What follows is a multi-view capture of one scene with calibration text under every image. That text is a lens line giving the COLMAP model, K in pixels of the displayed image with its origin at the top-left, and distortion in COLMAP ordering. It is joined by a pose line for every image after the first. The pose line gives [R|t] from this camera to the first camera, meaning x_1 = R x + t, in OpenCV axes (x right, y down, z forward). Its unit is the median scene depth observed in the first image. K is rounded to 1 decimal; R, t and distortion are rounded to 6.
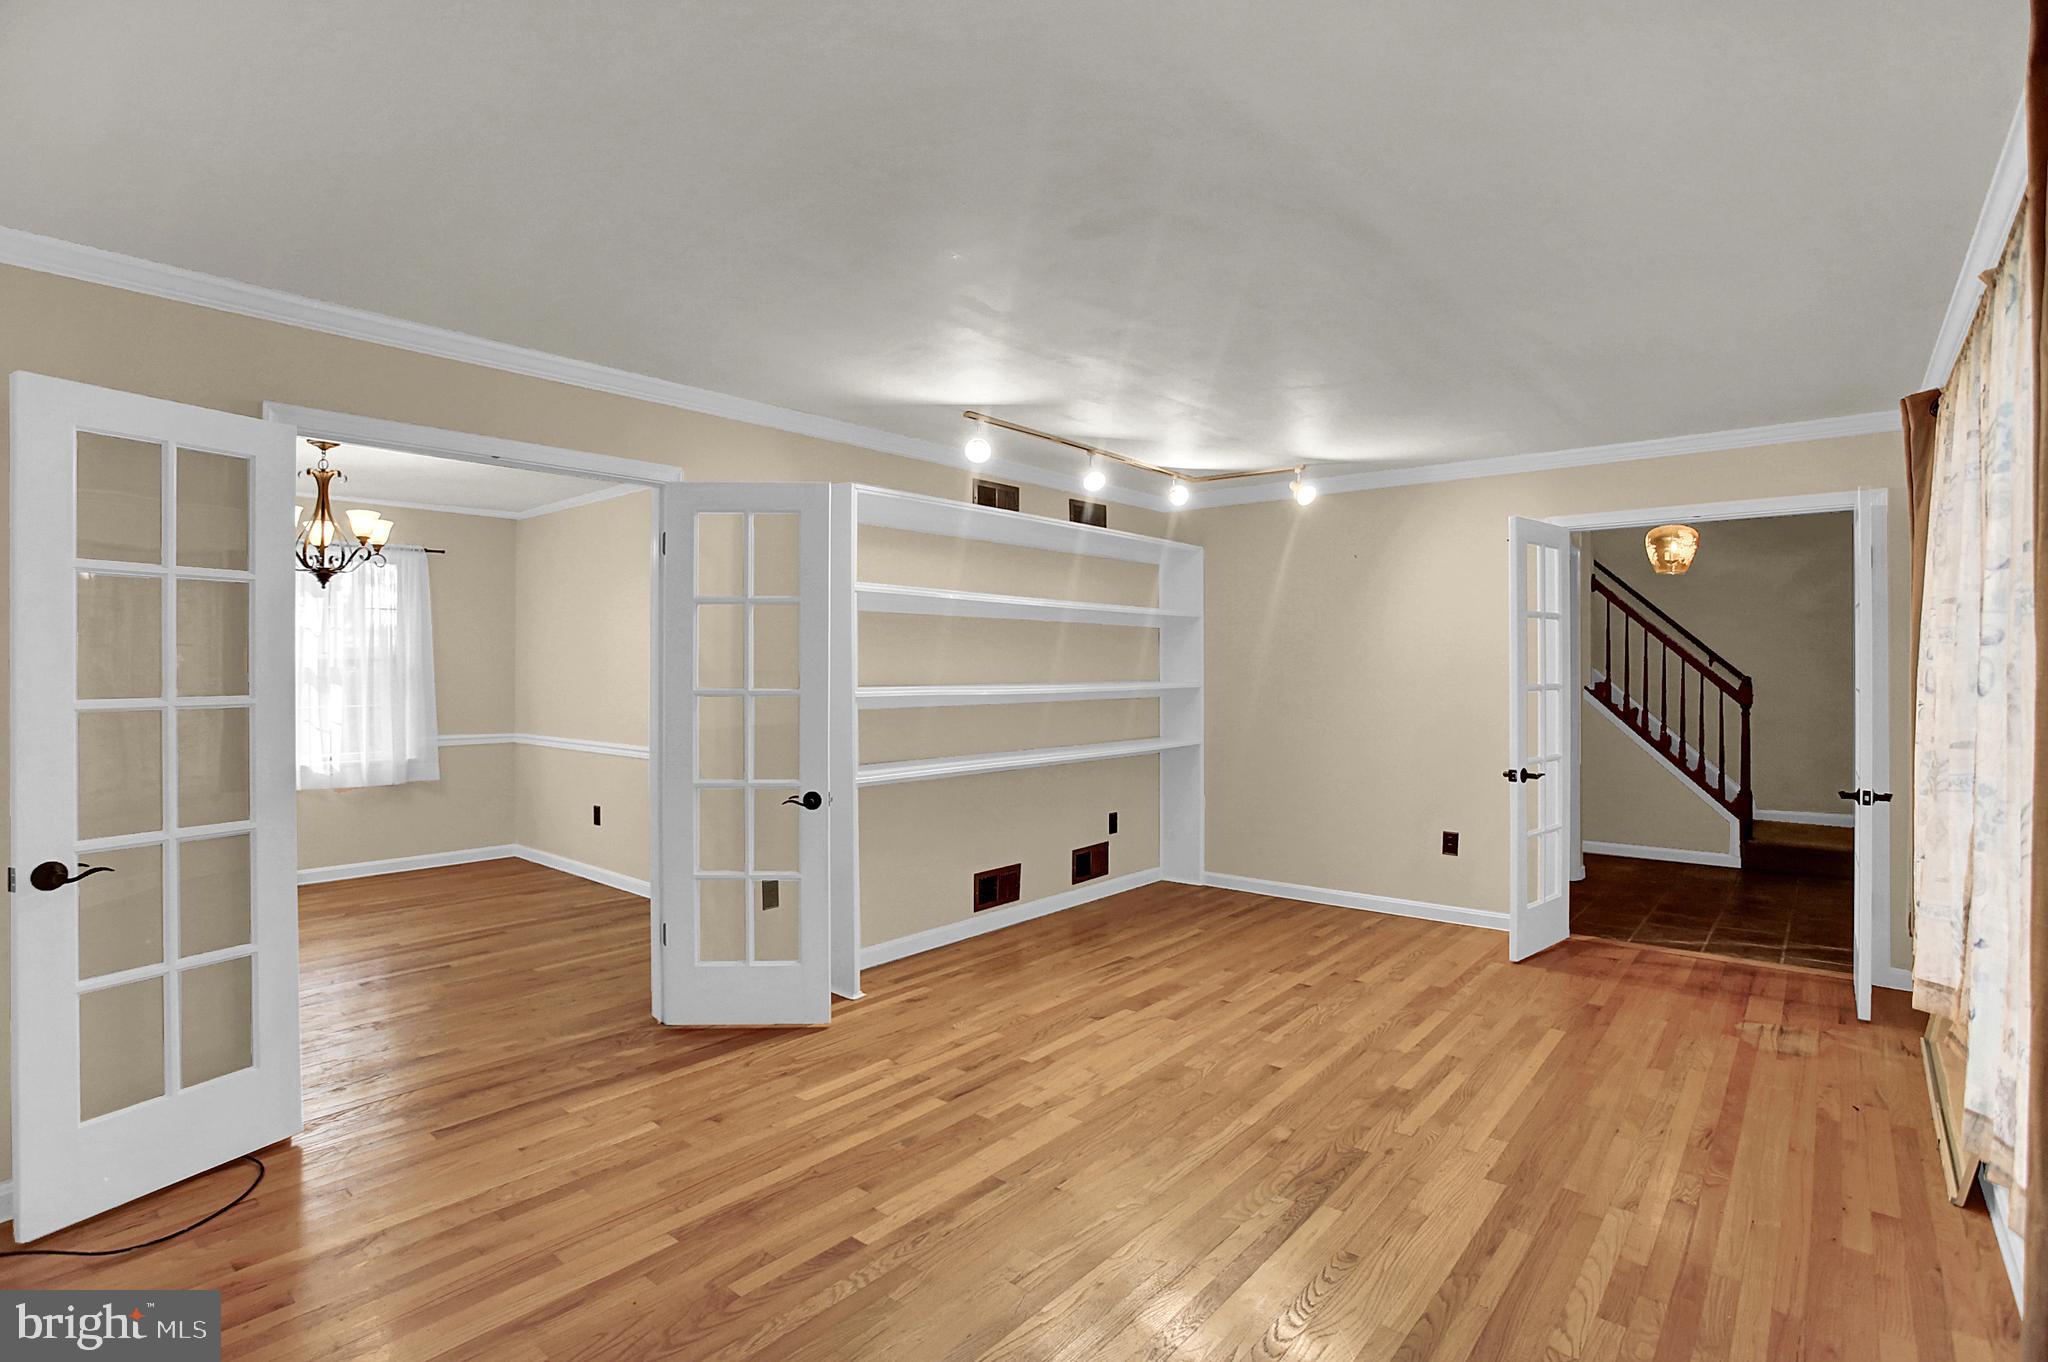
lens RADIAL K [[1001.2, 0, 1016.4], [0, 1001.2, 661.2], [0, 0, 1]] dist [-0.061799, 0.023844]
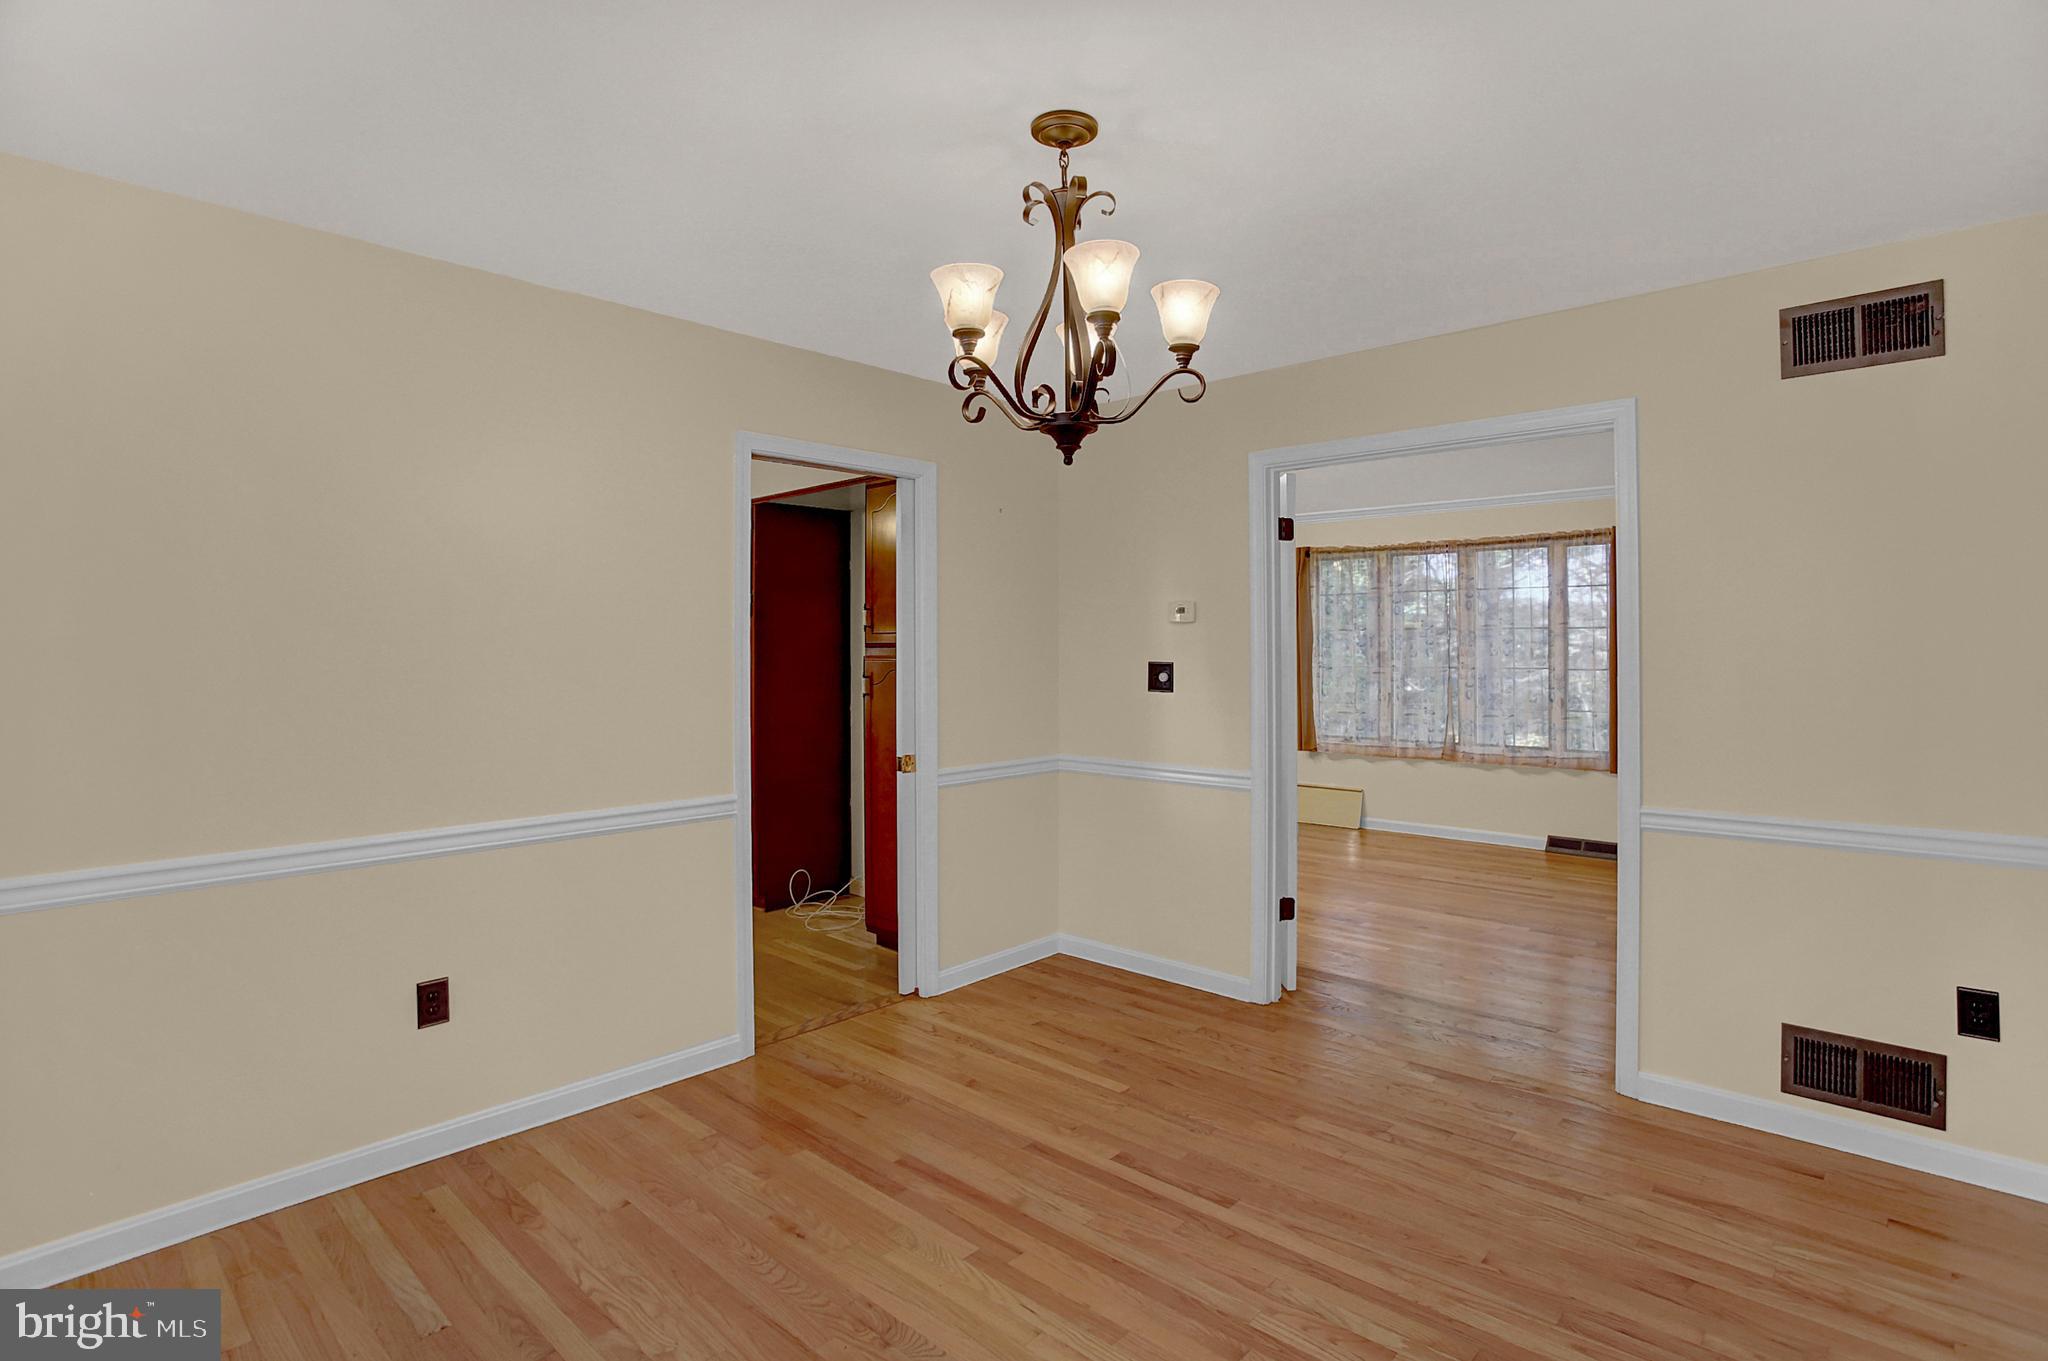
lens RADIAL K [[1013.8, 0, 1053.9], [0, 1013.8, 627.9], [0, 0, 1]] dist [-0.077585, 0.028986]
pose [[0.025041, 0.021205, 0.999462, -1.661771], [-0.011031, 0.999720, -0.020934, 0.013439], [-0.999626, -0.010501, 0.025268, 1.437898]]
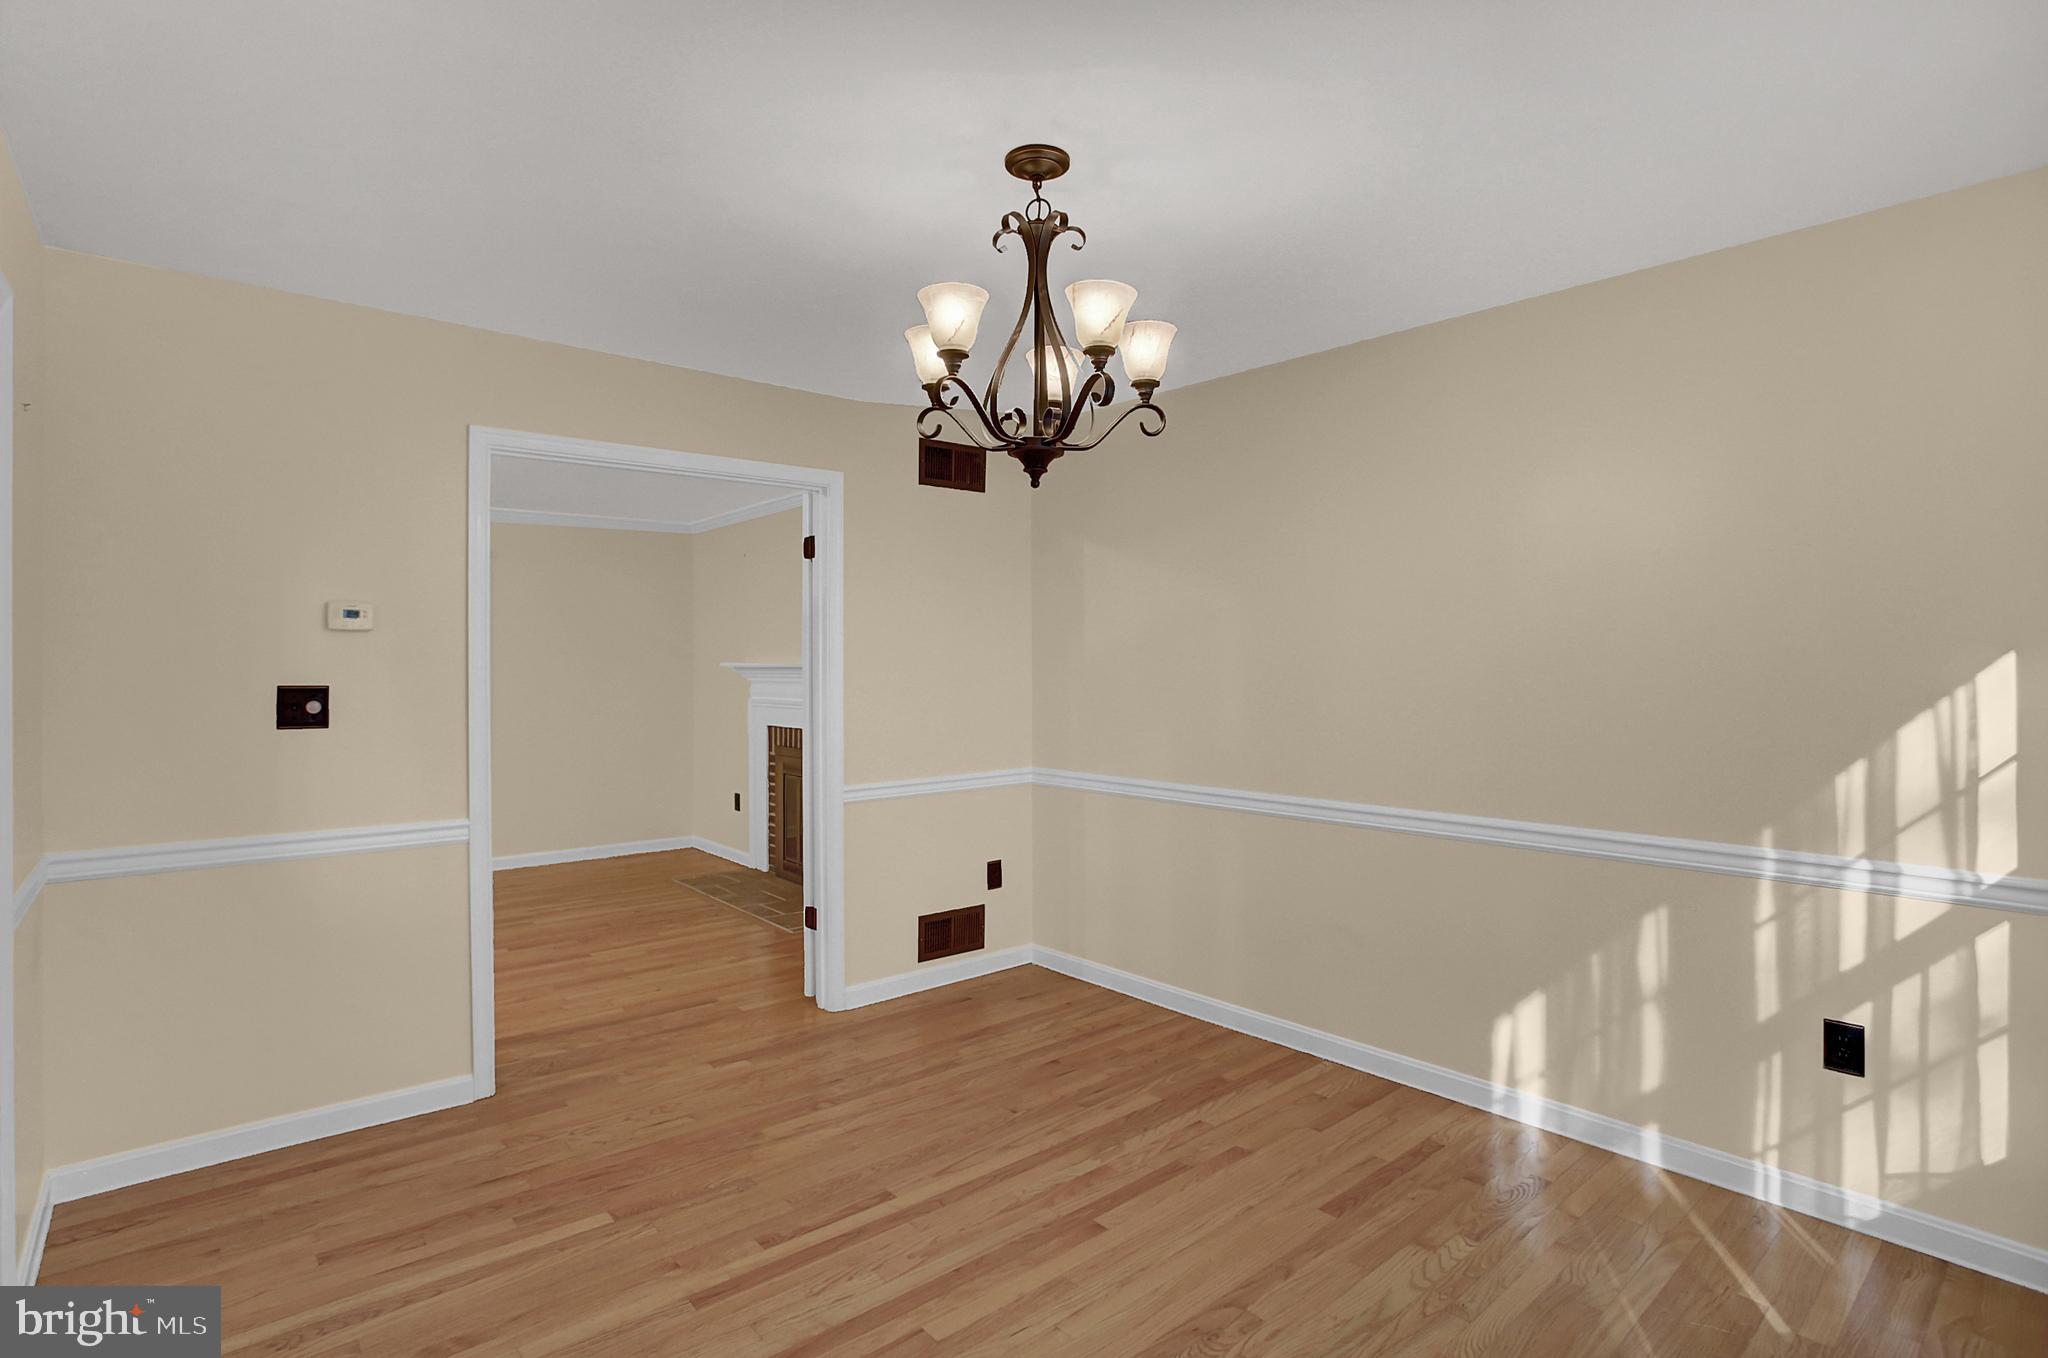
lens RADIAL K [[1001.2, 0, 1016.4], [0, 1001.2, 659.2], [0, 0, 1]] dist [-0.061799, 0.023844]
pose [[-0.986956, 0.000100, 0.160992, -1.119790], [-0.002062, 0.999910, -0.013262, 0.014956], [-0.160979, -0.013421, -0.986867, 2.092796]]
